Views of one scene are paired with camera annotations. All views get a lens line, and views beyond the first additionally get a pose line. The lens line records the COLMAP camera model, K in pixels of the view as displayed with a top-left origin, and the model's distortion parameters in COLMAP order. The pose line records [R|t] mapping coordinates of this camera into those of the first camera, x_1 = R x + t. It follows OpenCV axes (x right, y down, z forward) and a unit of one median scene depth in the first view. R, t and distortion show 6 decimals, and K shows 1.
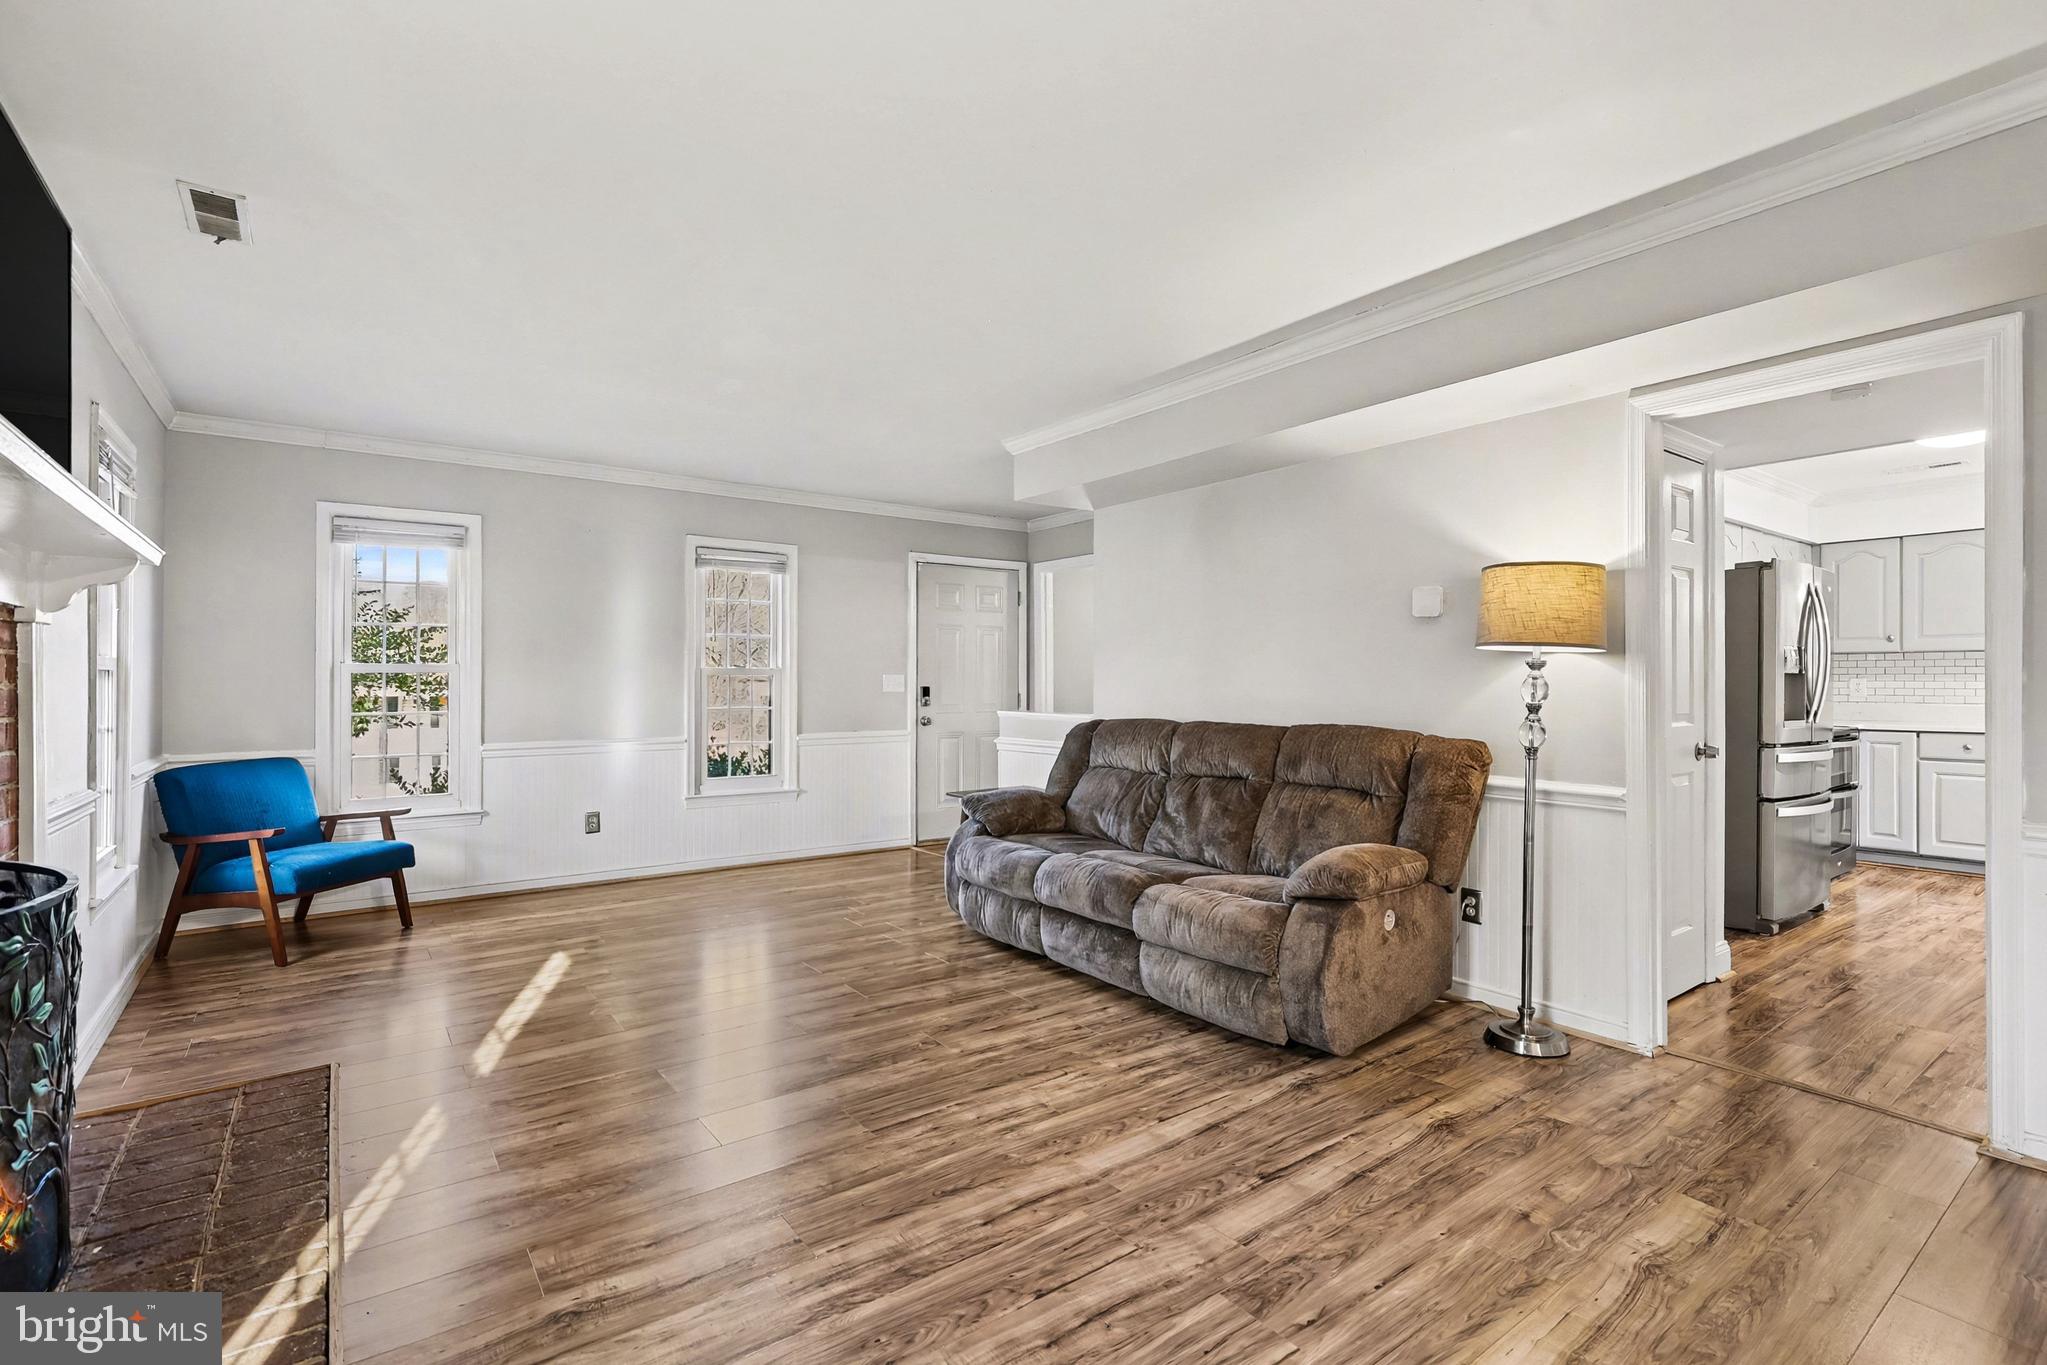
lens RADIAL K [[929.1, 0, 1032.0], [0, 929.1, 682.9], [0, 0, 1]] dist [-0.003418, 0.000598]
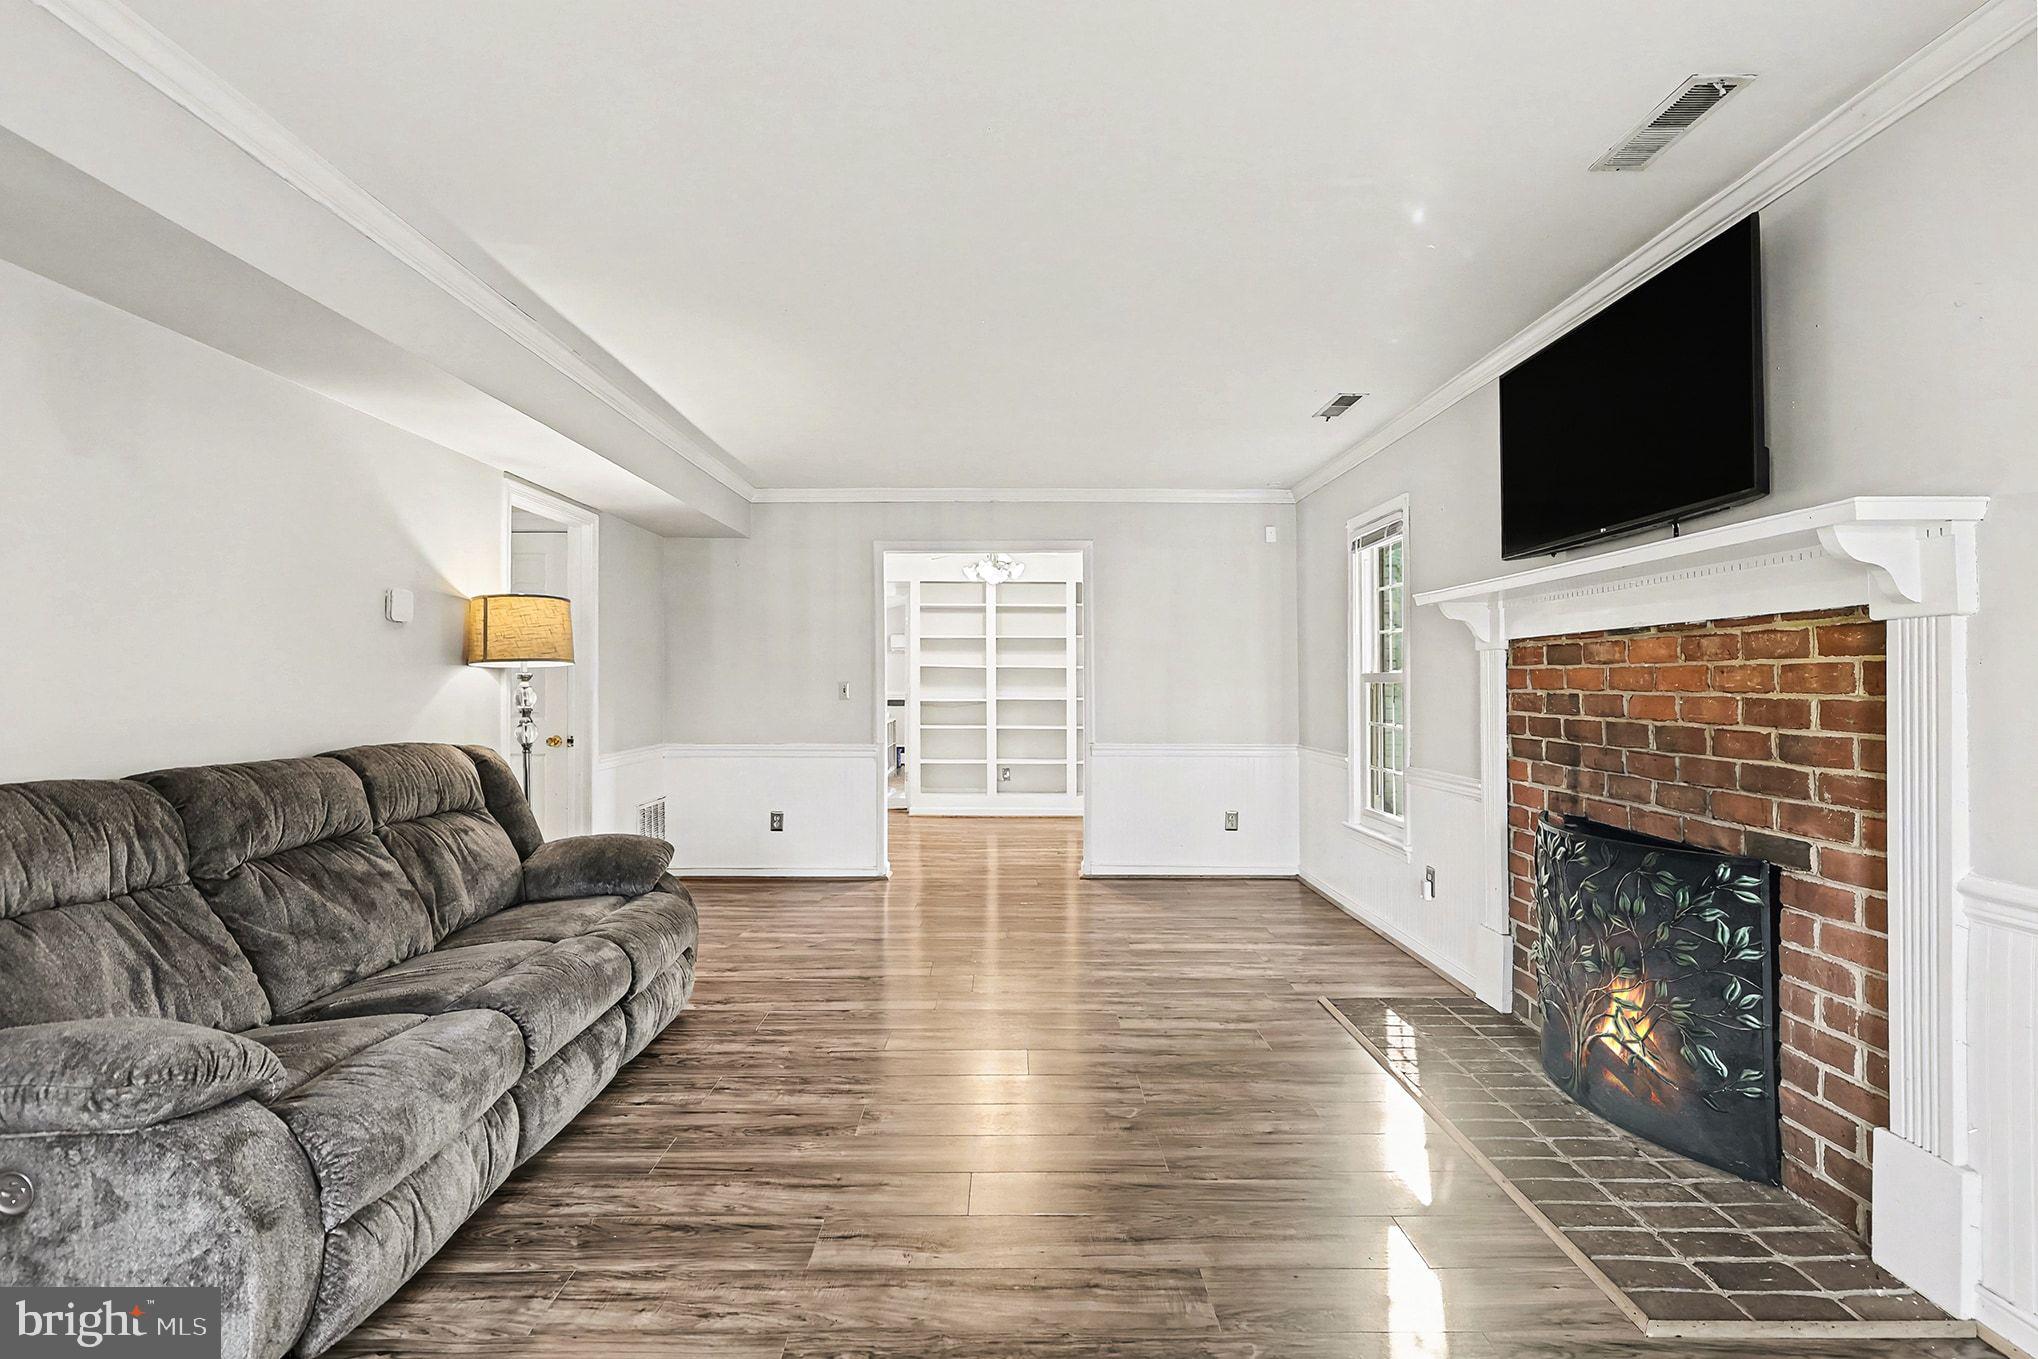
lens RADIAL K [[925.0, 0, 1021.4], [0, 925.0, 685.6], [0, 0, 1]] dist [-0.003418, 0.000598]
pose [[-0.808463, 0.008290, 0.588489, -0.723396], [0.005030, 0.999962, -0.007177, 0.003787], [-0.588526, -0.002842, -0.808473, 1.615296]]
